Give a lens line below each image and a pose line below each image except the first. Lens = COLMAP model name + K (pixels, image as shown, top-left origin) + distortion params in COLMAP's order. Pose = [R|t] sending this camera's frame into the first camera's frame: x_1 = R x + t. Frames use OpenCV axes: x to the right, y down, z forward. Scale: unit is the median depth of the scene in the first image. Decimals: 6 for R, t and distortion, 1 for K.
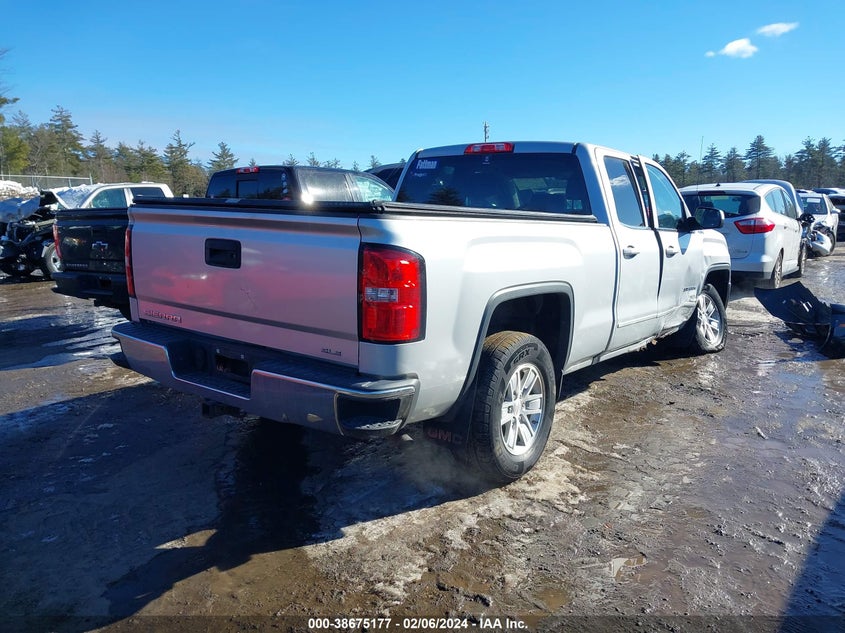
lens RADIAL K [[682.8, 0, 422.5], [0, 682.8, 316.5], [0, 0, 1]] dist [0.010818, -0.008946]
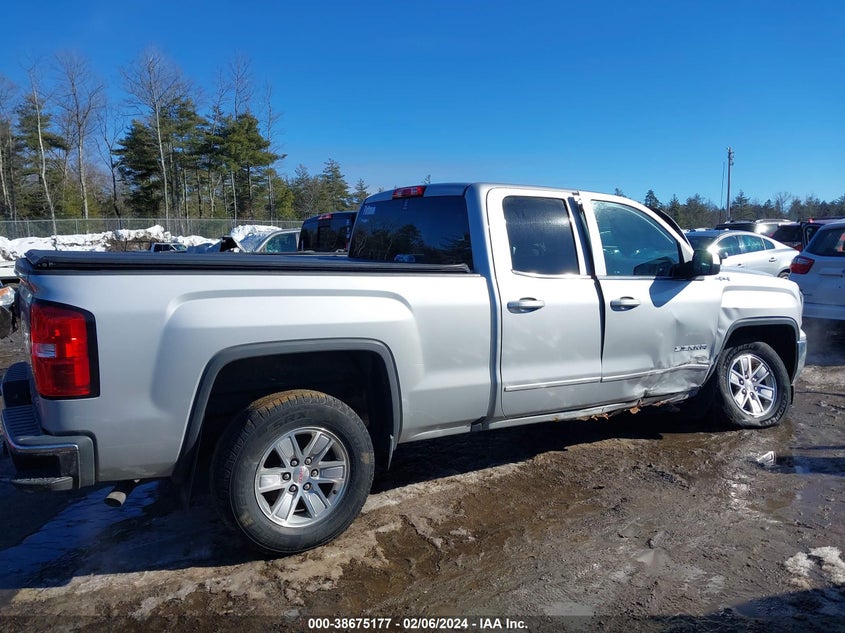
lens RADIAL K [[686.7, 0, 408.8], [0, 686.7, 315.9], [0, 0, 1]] dist [0.054589, -0.110549]
pose [[0.933961, 0.021702, -0.356716, 0.511145], [-0.041416, 0.998002, -0.047719, -0.035351], [0.354967, 0.059341, 0.932993, 0.145084]]
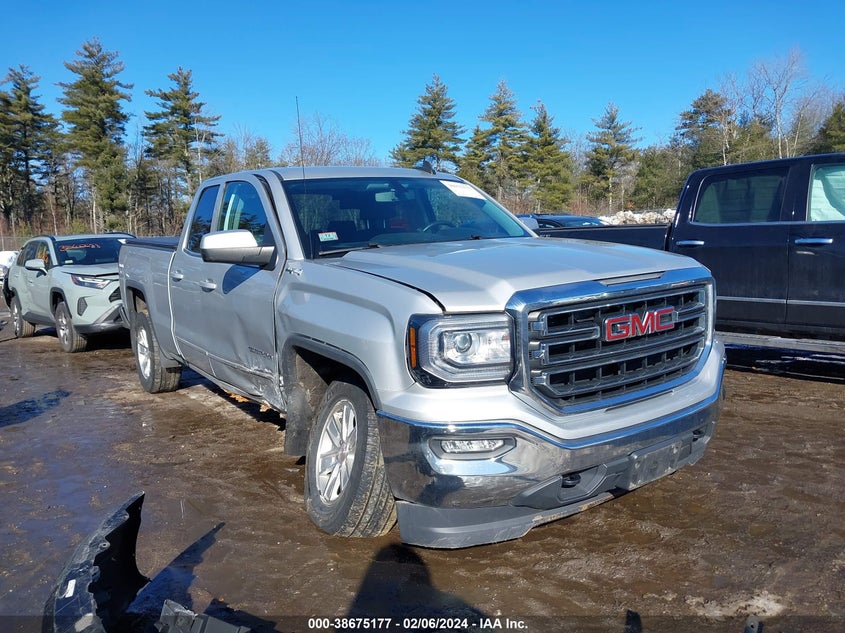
lens RADIAL K [[683.9, 0, 422.5], [0, 683.9, 316.5], [0, 0, 1]] dist [0.049432, -0.078403]
pose [[-0.334258, 0.115130, -0.935423, 1.317466], [-0.119099, 0.979395, 0.163100, -0.278415], [0.934926, 0.165925, -0.313659, 1.854548]]
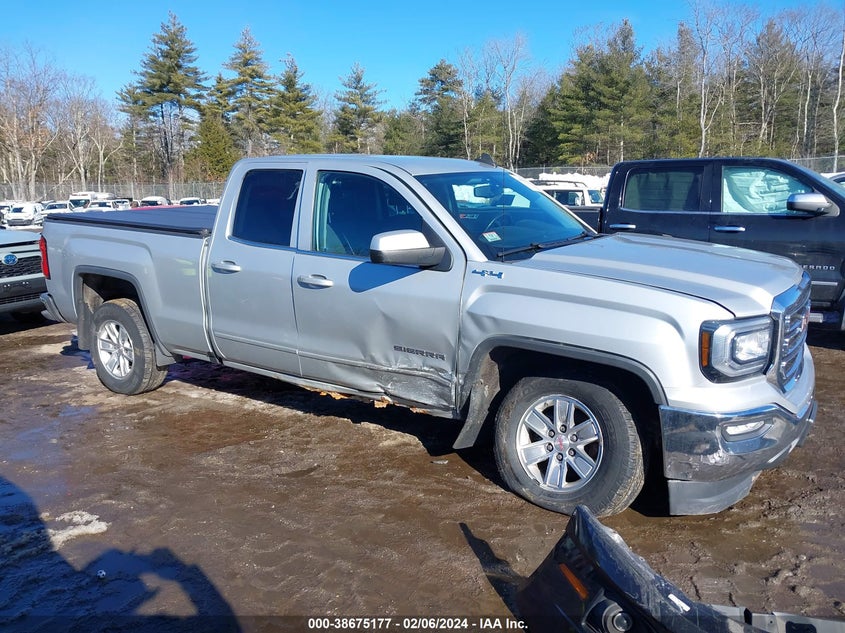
lens RADIAL K [[682.8, 0, 422.5], [0, 682.8, 316.5], [0, 0, 1]] dist [0.010818, -0.008946]
pose [[0.059955, 0.183758, -0.981141, 1.421664], [-0.154062, 0.972836, 0.172788, -0.259835], [0.986241, 0.140797, 0.086636, 1.294162]]
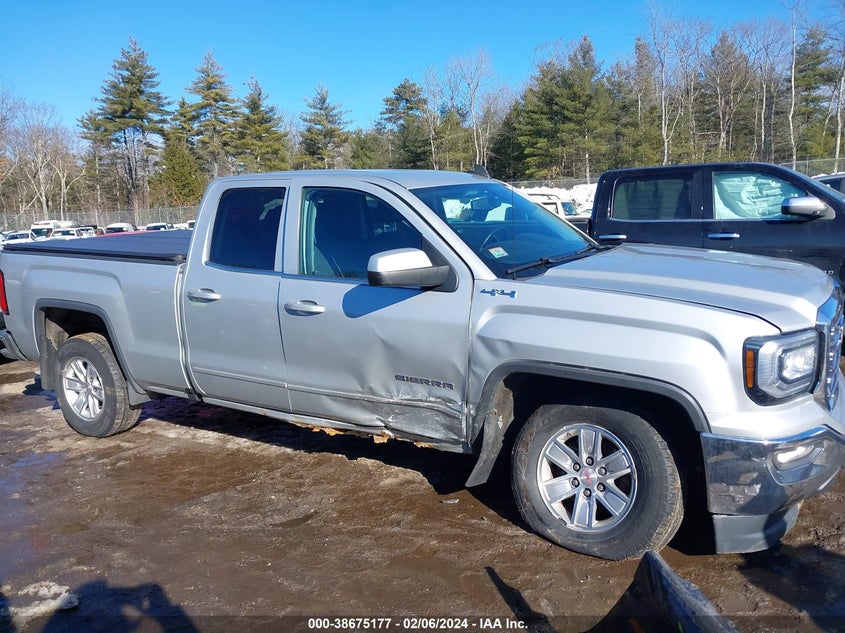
lens RADIAL K [[680.3, 0, 419.7], [0, 680.3, 314.9], [0, 0, 1]] dist [0.007885, -0.001204]
pose [[0.104027, 0.154065, -0.982569, 1.333581], [-0.122471, 0.982395, 0.141071, -0.250551], [0.987005, 0.105661, 0.121064, 1.262251]]
